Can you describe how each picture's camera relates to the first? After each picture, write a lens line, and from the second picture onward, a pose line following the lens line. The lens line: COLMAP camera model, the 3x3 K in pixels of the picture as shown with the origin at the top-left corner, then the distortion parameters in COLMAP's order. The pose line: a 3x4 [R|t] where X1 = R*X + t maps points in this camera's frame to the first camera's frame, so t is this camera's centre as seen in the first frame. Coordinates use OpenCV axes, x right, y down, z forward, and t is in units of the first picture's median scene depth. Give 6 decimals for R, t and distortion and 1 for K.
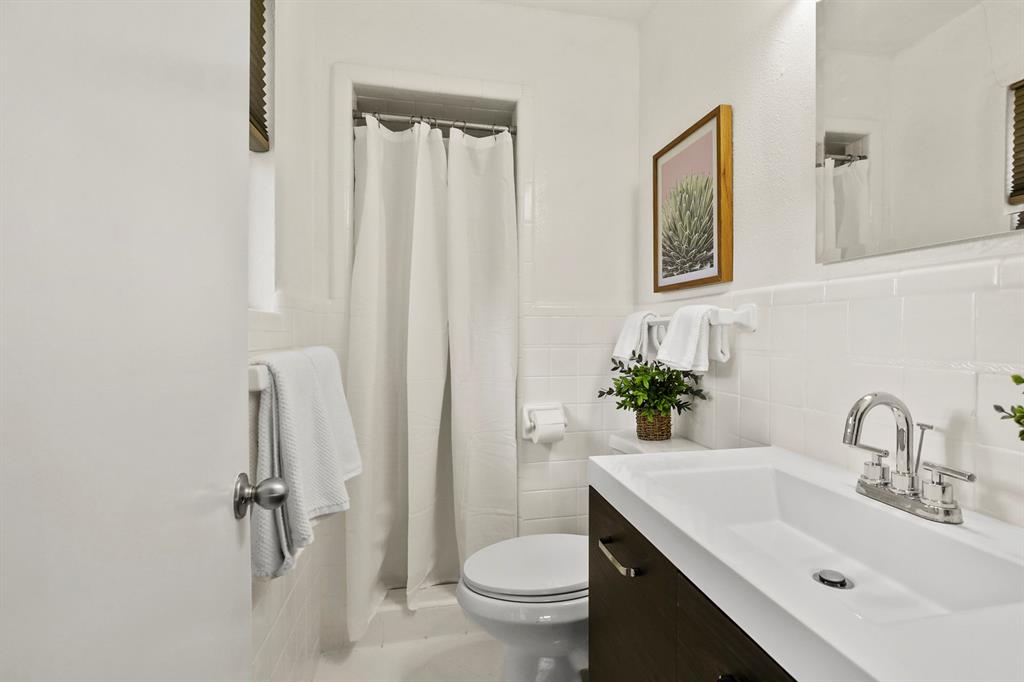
lens RADIAL K [[471.0, 0, 513.4], [0, 471.0, 340.8], [0, 0, 1]] dist [-0.002435, -0.000678]
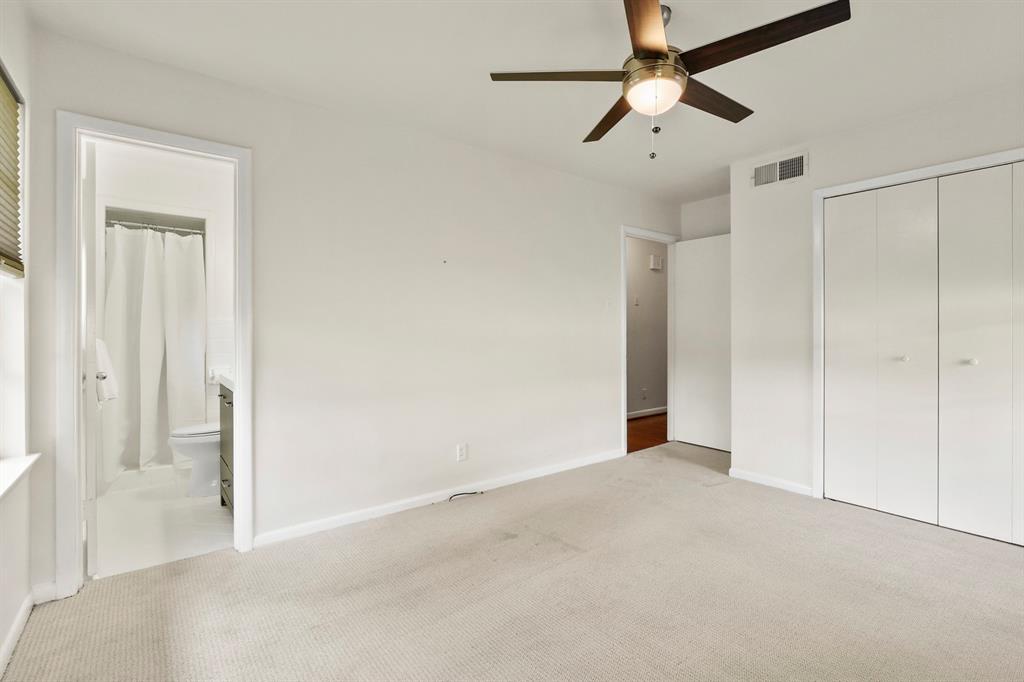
lens RADIAL K [[471.0, 0, 505.7], [0, 471.0, 334.4], [0, 0, 1]] dist [-0.002435, -0.000678]
pose [[0.881559, -0.001187, 0.472073, 0.197041], [0.002567, 0.999994, -0.002279, -0.000194], [-0.472068, 0.003221, 0.881556, -1.454952]]
